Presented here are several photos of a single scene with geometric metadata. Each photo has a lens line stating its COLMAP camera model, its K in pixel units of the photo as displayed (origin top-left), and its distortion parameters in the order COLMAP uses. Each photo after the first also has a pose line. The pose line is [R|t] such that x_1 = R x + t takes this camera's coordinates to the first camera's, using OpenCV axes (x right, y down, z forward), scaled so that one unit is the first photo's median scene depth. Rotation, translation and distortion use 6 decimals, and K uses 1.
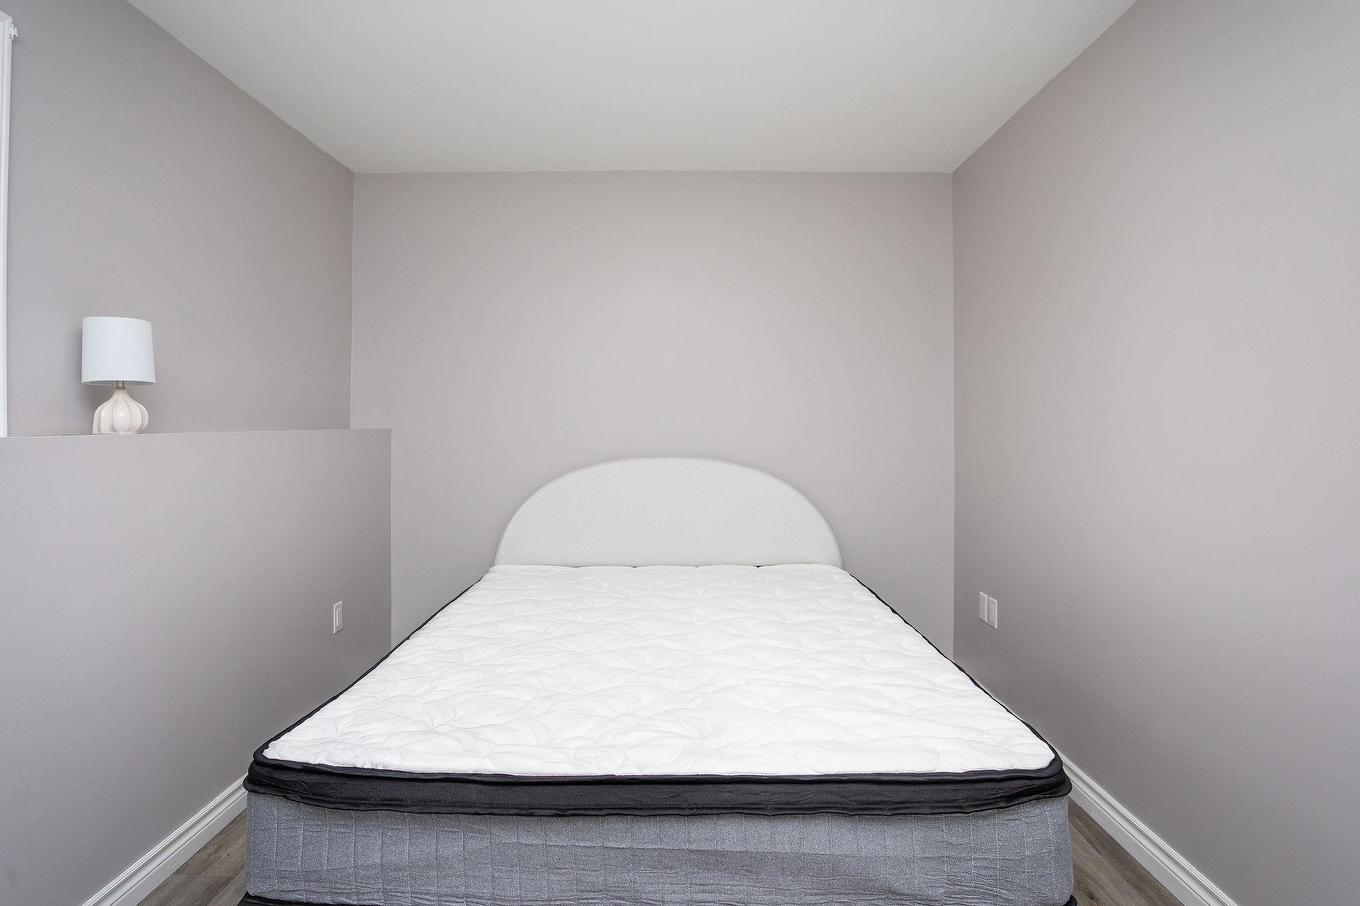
lens RADIAL K [[697.8, 0, 676.6], [0, 697.8, 448.5], [0, 0, 1]] dist [-0.065597, 0.031228]
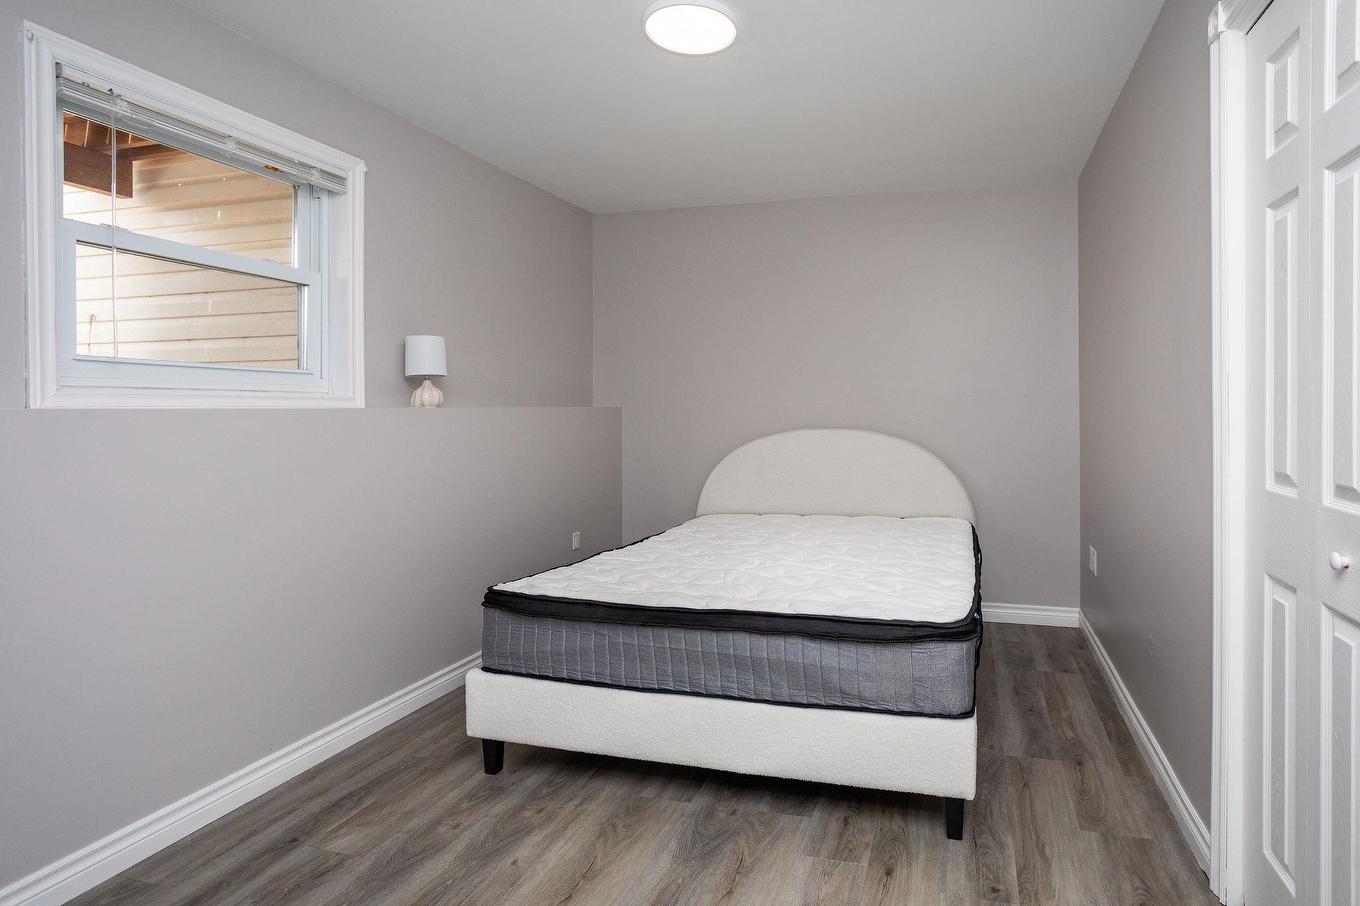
lens RADIAL K [[690.5, 0, 814.6], [0, 690.5, 431.9], [0, 0, 1]] dist [-0.011908, 0.021319]
pose [[0.979633, 0.003666, -0.200764, 0.424952], [-0.002770, 0.999985, 0.004741, 0.027168], [0.200779, -0.004088, 0.979628, -0.437054]]
